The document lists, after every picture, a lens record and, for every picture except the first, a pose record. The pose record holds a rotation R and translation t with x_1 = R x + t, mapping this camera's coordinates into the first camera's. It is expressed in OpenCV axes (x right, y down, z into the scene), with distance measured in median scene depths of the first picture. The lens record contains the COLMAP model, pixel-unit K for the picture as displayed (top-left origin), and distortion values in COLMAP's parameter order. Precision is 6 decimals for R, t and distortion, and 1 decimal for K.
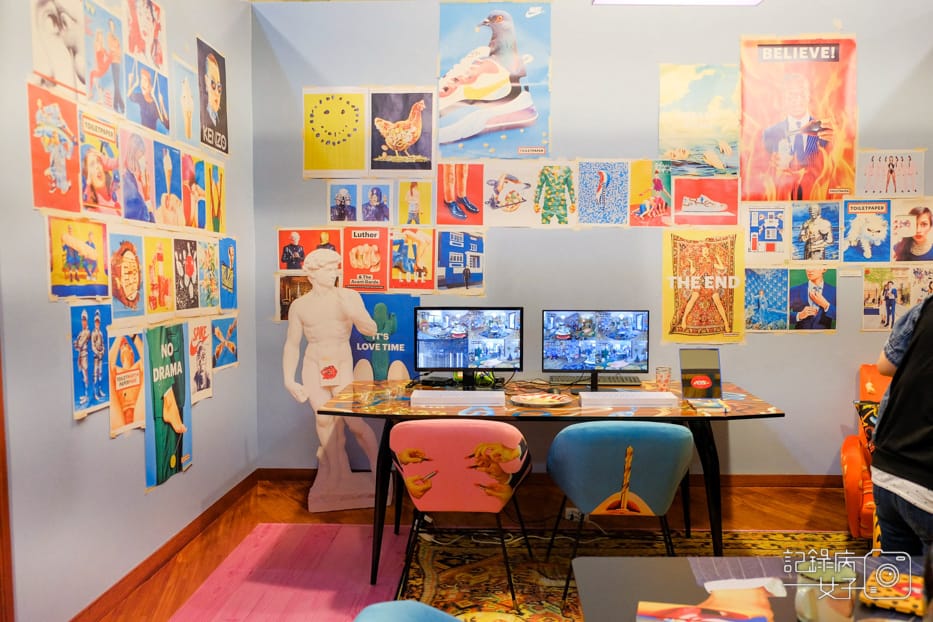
lens RADIAL K [[835.8, 0, 465.7], [0, 835.8, 328.5], [0, 0, 1]] dist [0.004941, 0.021057]
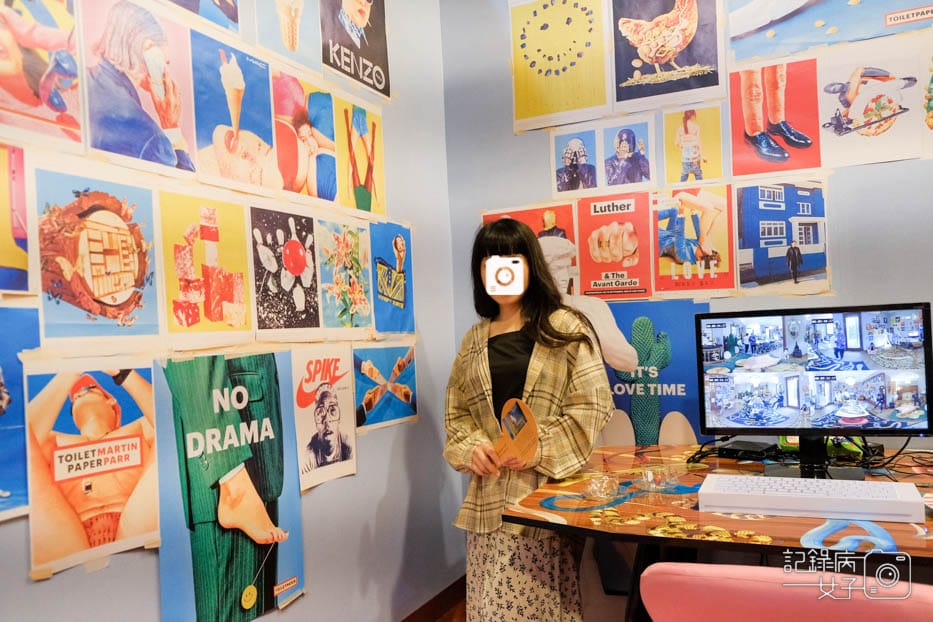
lens RADIAL K [[733.3, 0, 463.2], [0, 733.3, 321.9], [0, 0, 1]] dist [-0.039370, 0.037449]
pose [[0.918852, -0.047737, -0.391705, -0.013784], [0.019249, 0.996896, -0.076337, 0.011574], [0.394134, 0.062603, 0.916919, 0.477275]]
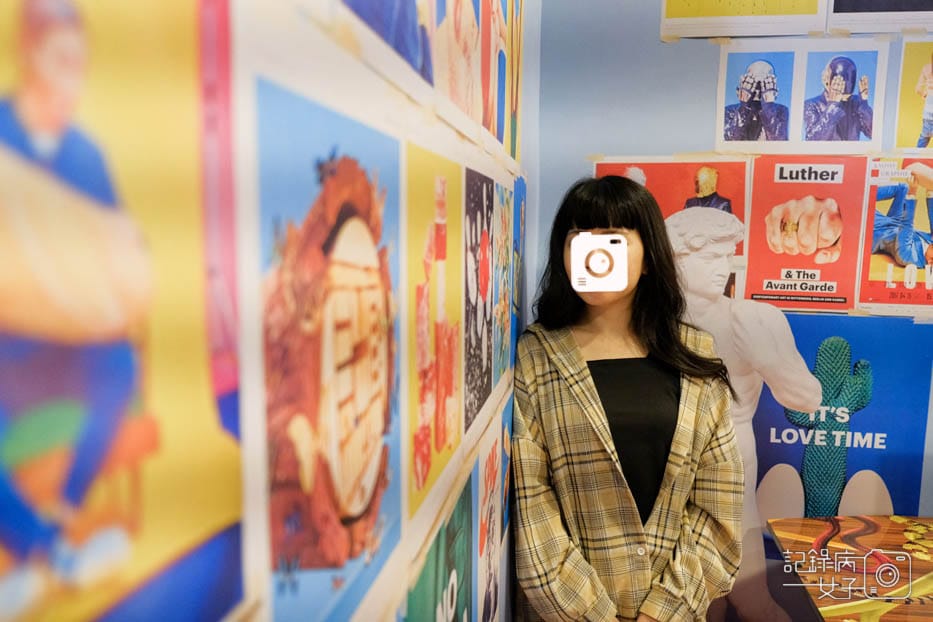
lens RADIAL K [[795.4, 0, 466.8], [0, 795.4, 313.8], [0, 0, 1]] dist [-0.010811, 0.008811]
pose [[0.996228, 0.014791, -0.085508, -0.261084], [-0.011515, 0.999185, 0.038675, -0.057165], [0.086010, -0.037545, 0.995587, 0.603009]]
